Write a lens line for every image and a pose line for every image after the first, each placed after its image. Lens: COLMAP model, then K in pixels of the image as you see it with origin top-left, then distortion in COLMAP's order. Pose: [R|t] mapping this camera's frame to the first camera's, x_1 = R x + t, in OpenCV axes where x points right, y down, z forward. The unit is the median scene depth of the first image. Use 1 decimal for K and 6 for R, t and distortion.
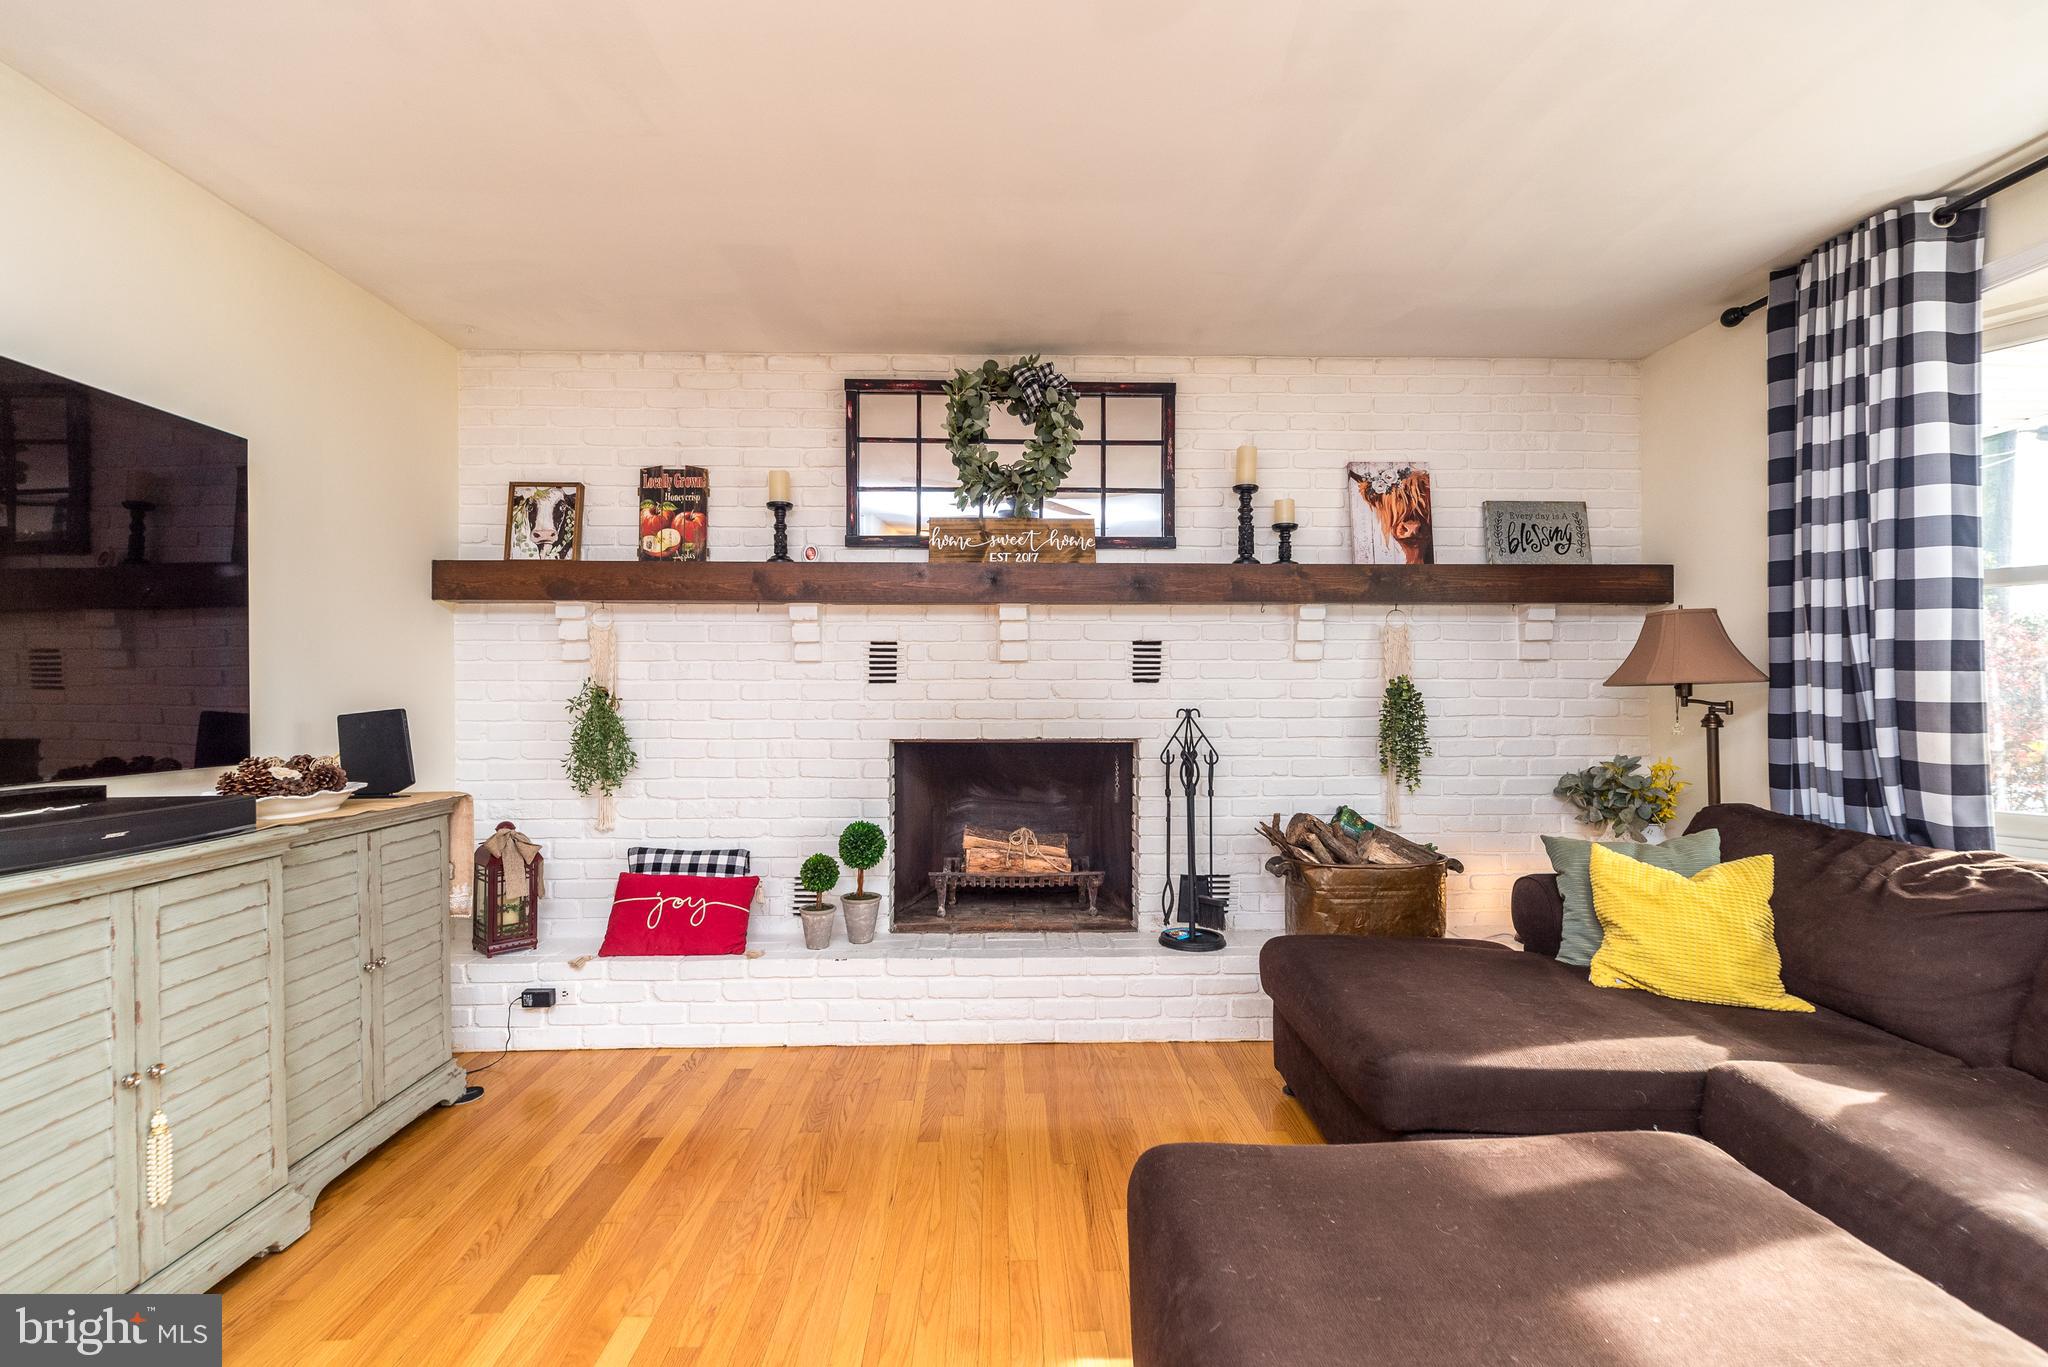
lens RADIAL K [[892.1, 0, 1024.8], [0, 892.1, 686.3], [0, 0, 1]] dist [0.004646, 0.000468]
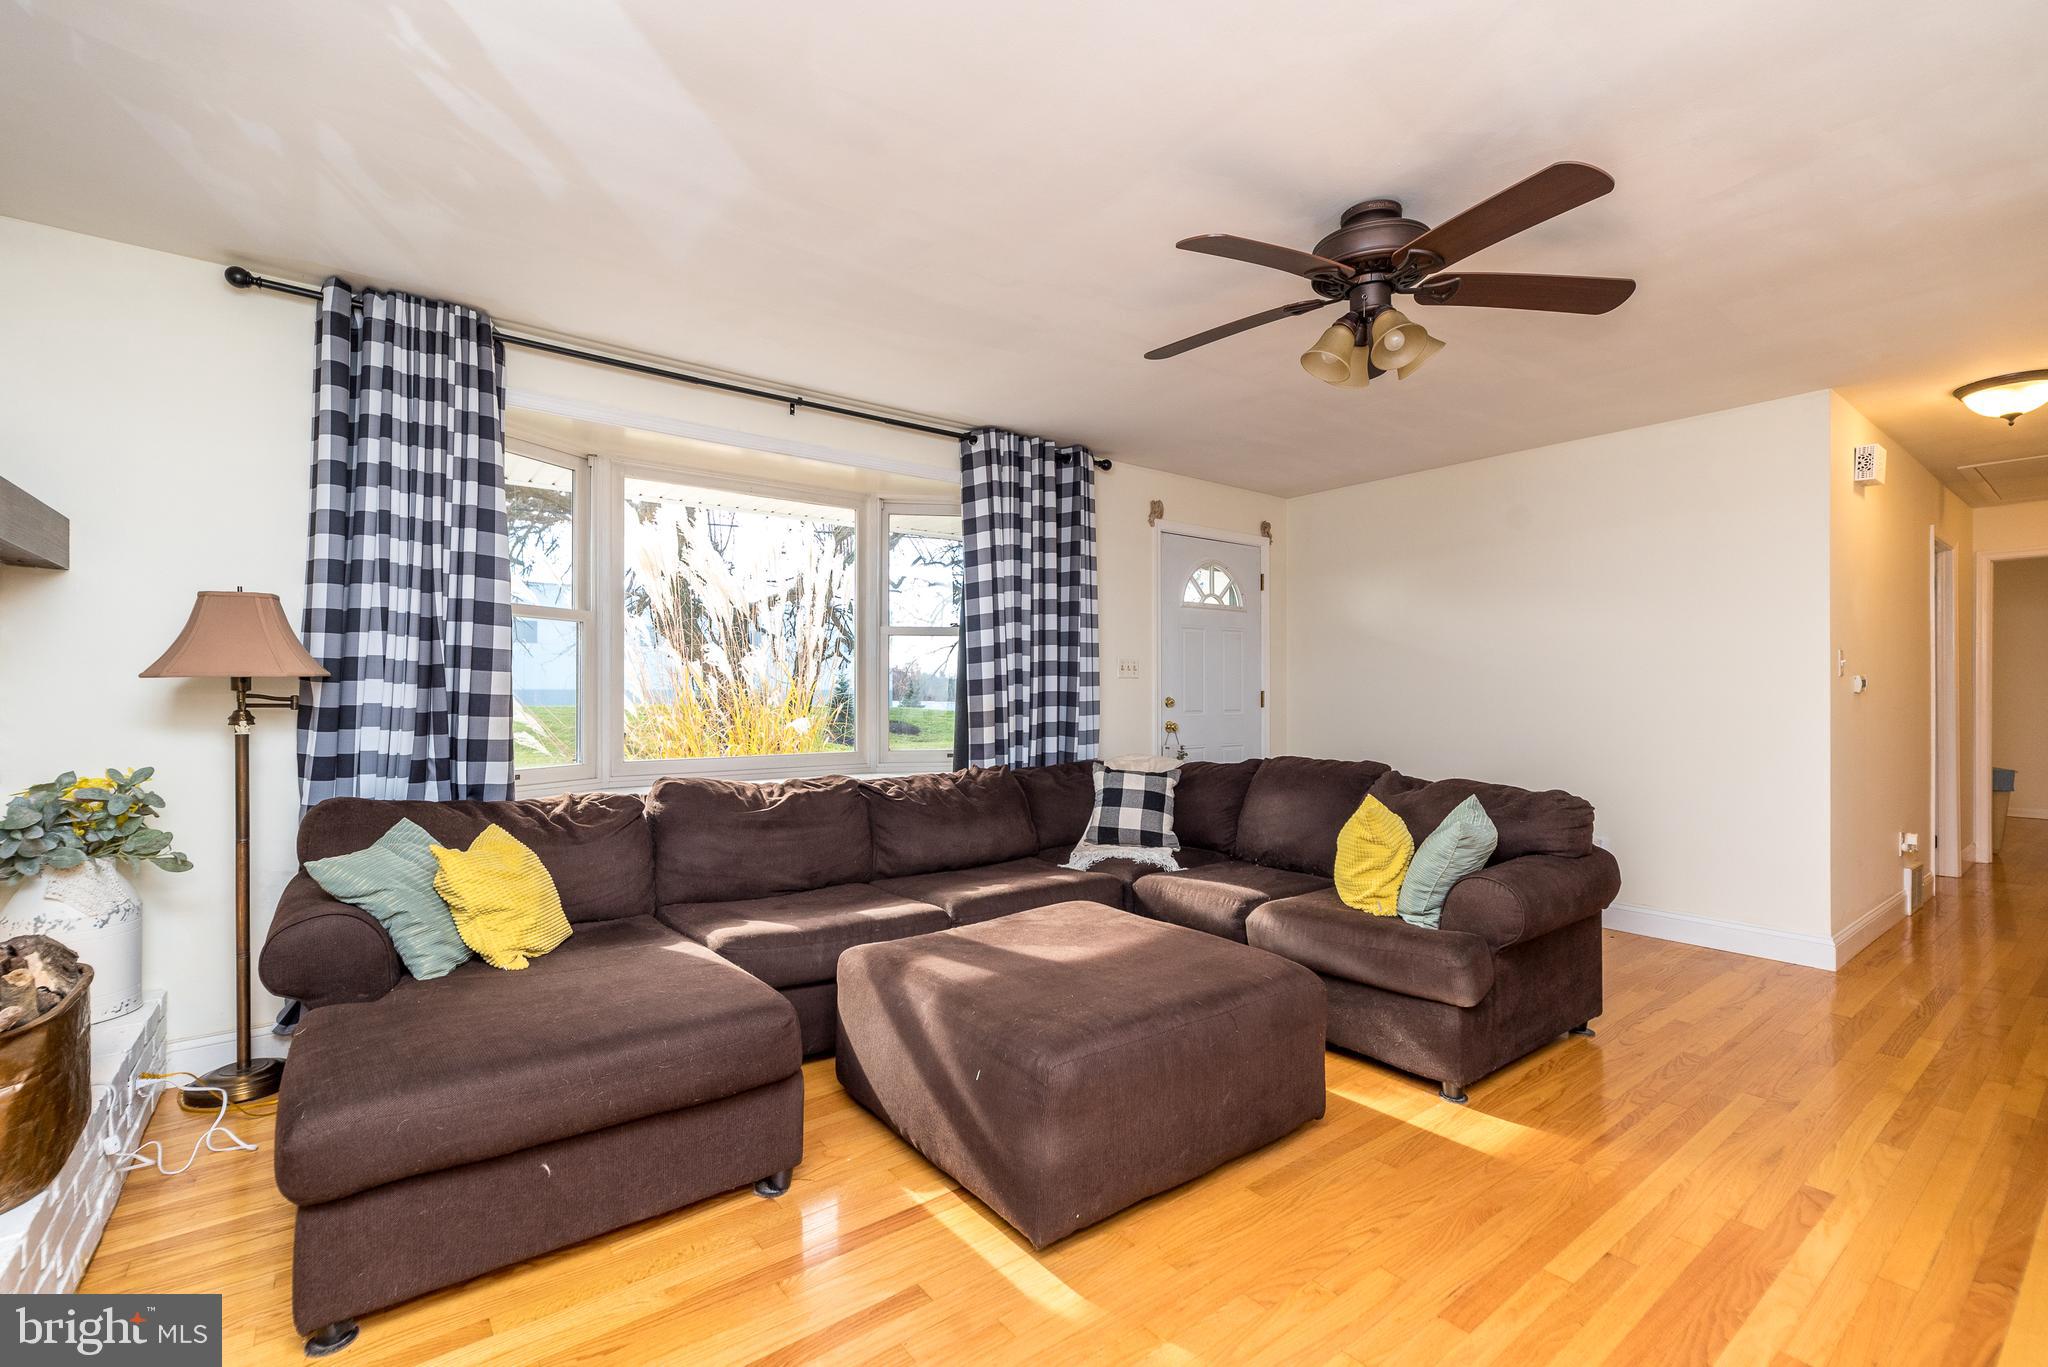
lens RADIAL K [[892.1, 0, 1024.8], [0, 892.1, 686.3], [0, 0, 1]] dist [0.004646, 0.000468]
pose [[-0.577083, 0.004506, 0.816673, -0.506979], [-0.011216, 0.999847, -0.013443, 0.012149], [-0.816609, -0.016918, -0.576944, 1.039304]]
